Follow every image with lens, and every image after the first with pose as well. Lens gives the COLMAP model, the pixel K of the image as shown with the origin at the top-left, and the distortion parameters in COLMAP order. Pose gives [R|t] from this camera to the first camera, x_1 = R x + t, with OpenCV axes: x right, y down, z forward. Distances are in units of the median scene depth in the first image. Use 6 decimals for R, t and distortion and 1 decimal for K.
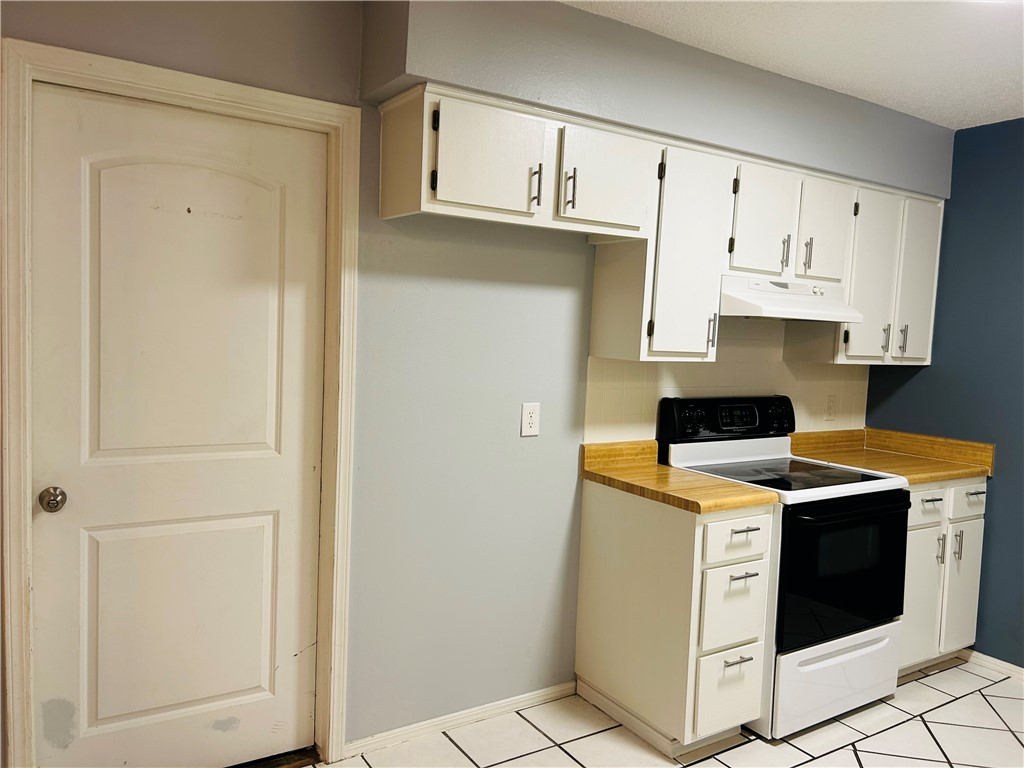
lens RADIAL K [[773.1, 0, 514.2], [0, 773.1, 380.0], [0, 0, 1]] dist [0.051192, -0.044019]
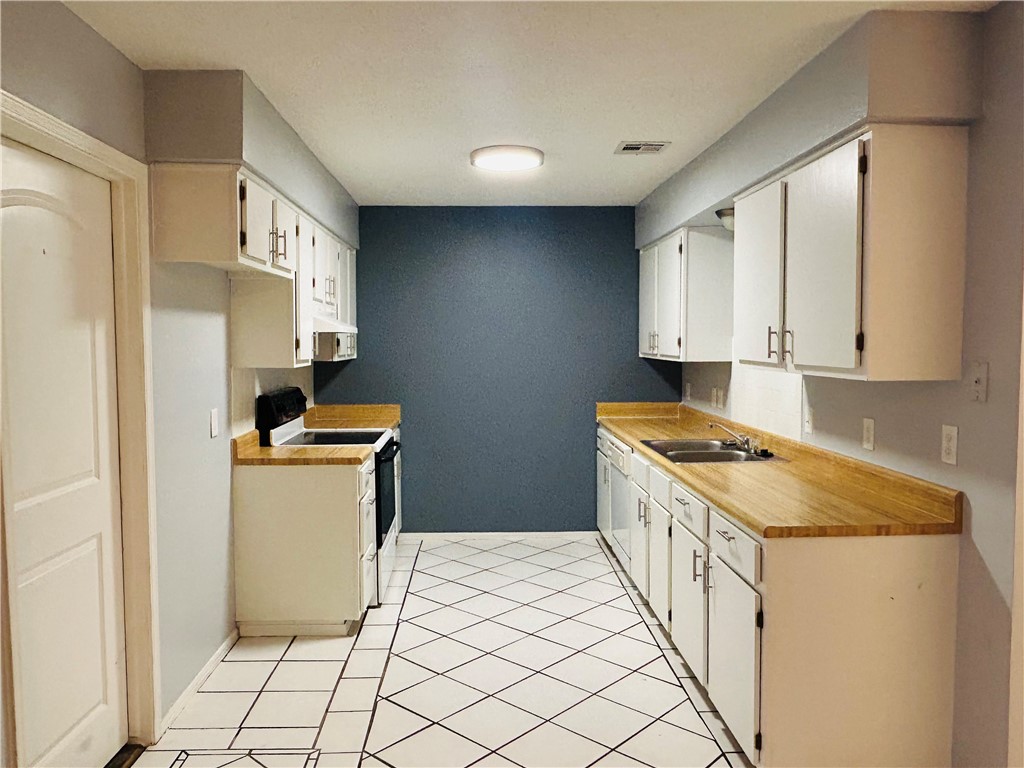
lens RADIAL K [[765.4, 0, 508.9], [0, 765.4, 386.3], [0, 0, 1]] dist [0.004872, -0.005125]
pose [[0.513431, -0.097279, 0.852599, -0.772524], [0.084489, 0.994457, 0.062586, -0.043018], [-0.853961, 0.039902, 0.518804, -0.026395]]
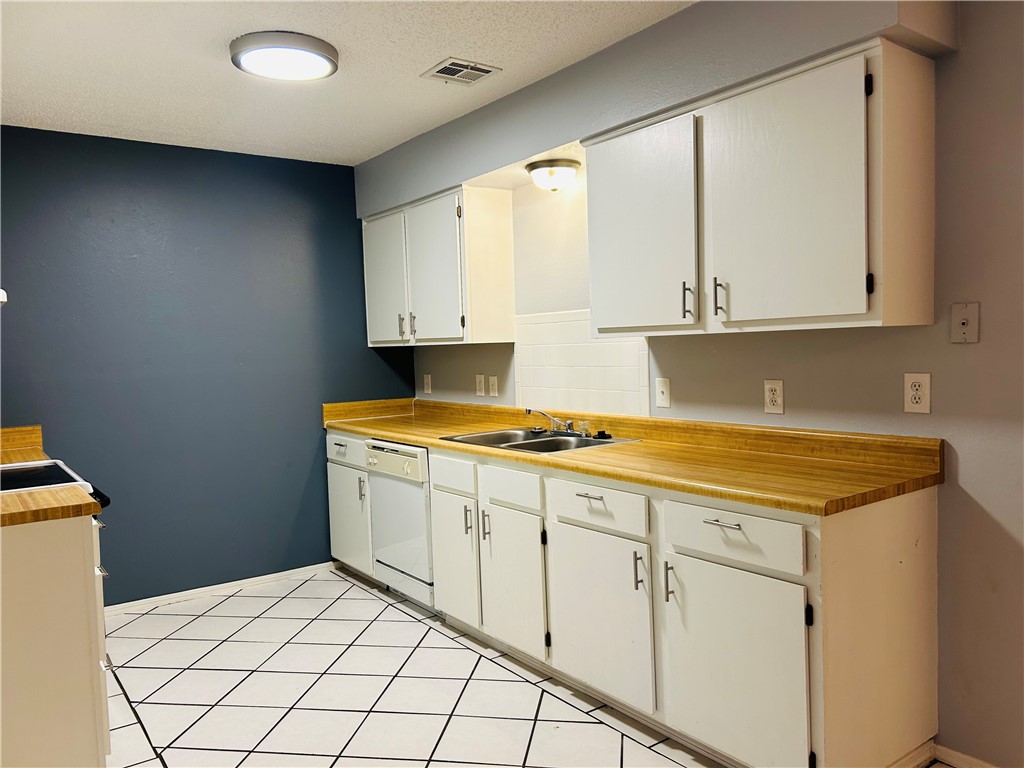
lens RADIAL K [[773.1, 0, 512.1], [0, 773.1, 388.1], [0, 0, 1]] dist [0.051192, -0.044019]
pose [[-0.043273, -0.098190, 0.994226, -0.611524], [0.100054, 0.989730, 0.102101, -0.017810], [-0.994041, 0.103894, -0.033004, 0.466365]]
